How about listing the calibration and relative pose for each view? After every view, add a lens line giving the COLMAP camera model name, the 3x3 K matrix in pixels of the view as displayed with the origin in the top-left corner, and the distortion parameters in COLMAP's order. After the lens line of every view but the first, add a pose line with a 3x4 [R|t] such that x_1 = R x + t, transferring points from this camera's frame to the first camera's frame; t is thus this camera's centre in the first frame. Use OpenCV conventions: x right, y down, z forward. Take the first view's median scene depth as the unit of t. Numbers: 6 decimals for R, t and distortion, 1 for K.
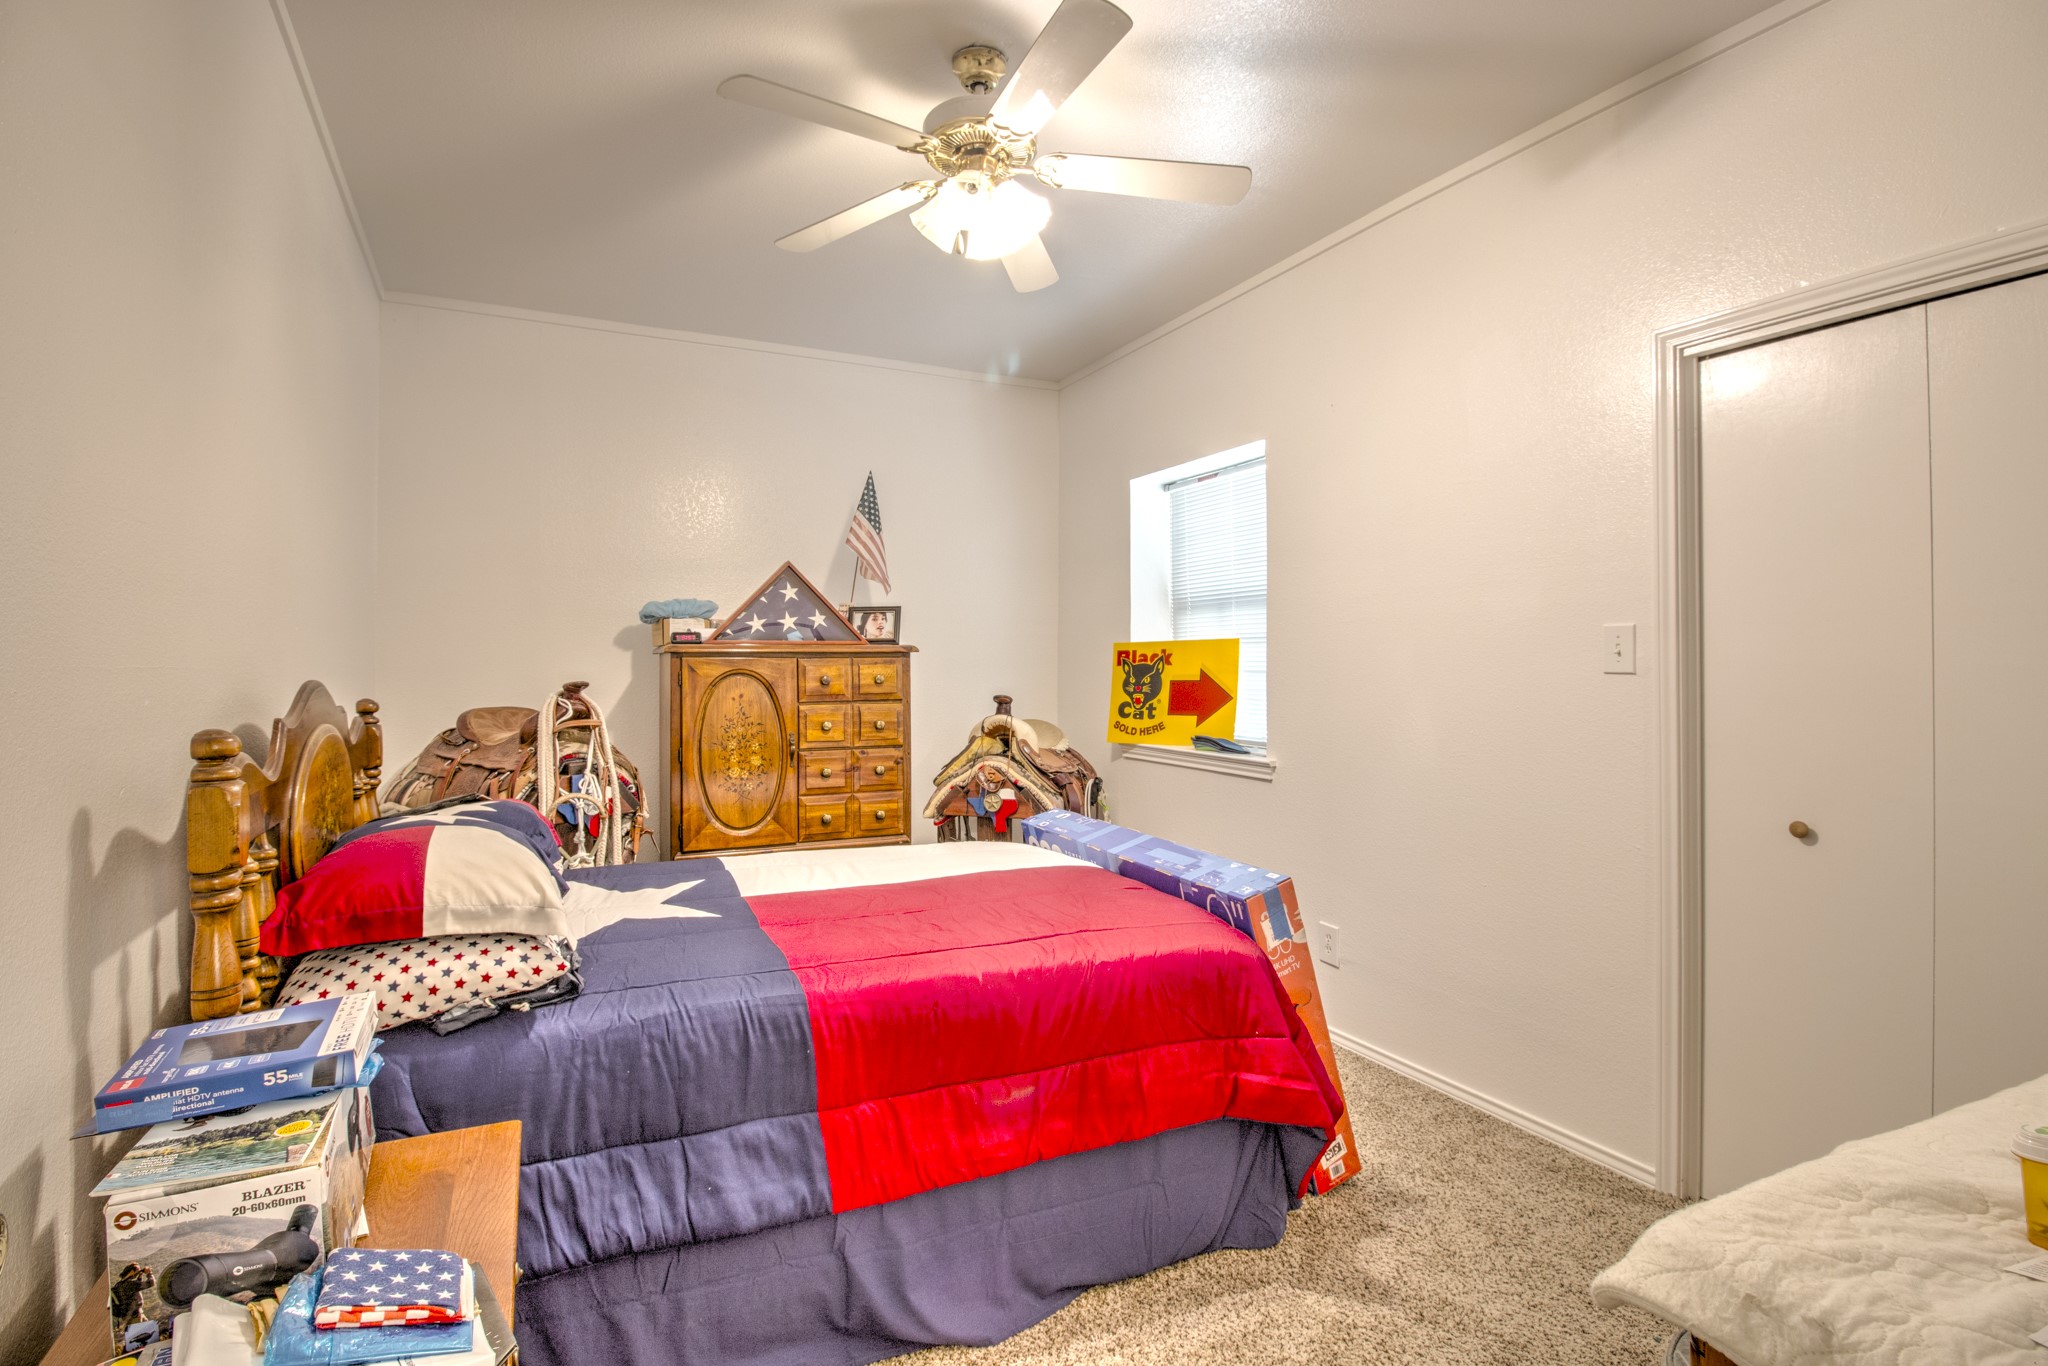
lens RADIAL K [[955.6, 0, 1016.9], [0, 955.6, 669.8], [0, 0, 1]] dist [0.005500, -0.013029]
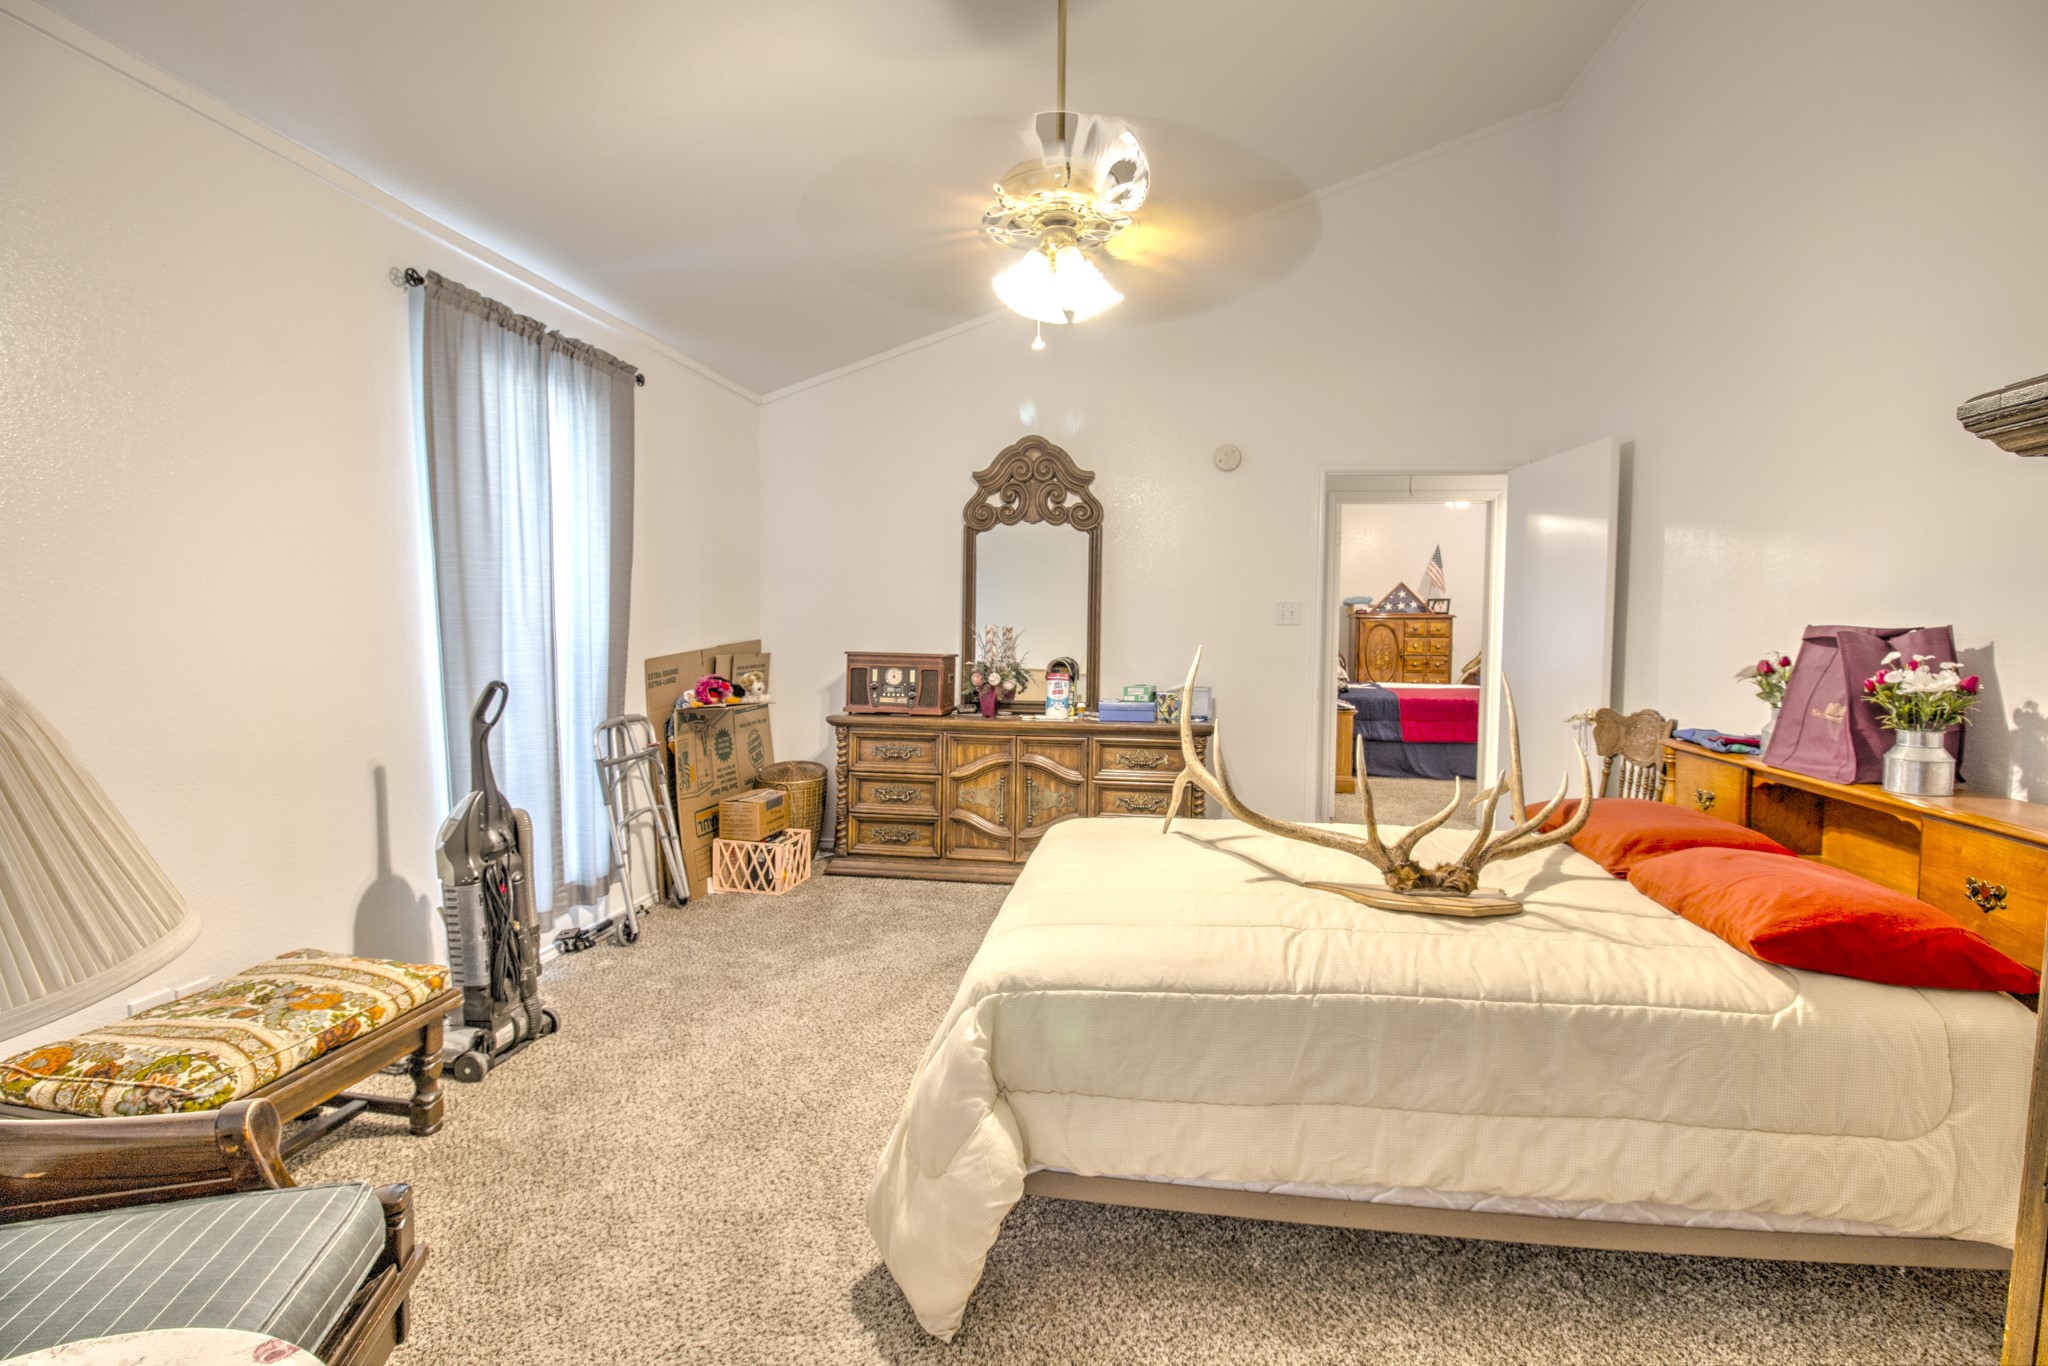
lens RADIAL K [[955.6, 0, 1023.3], [0, 955.6, 684.5], [0, 0, 1]] dist [0.005500, -0.013029]
pose [[0.810996, 0.043901, -0.583403, 0.443210], [-0.007647, 0.997891, 0.064461, 0.003130], [0.585002, -0.047816, 0.809621, -1.677932]]
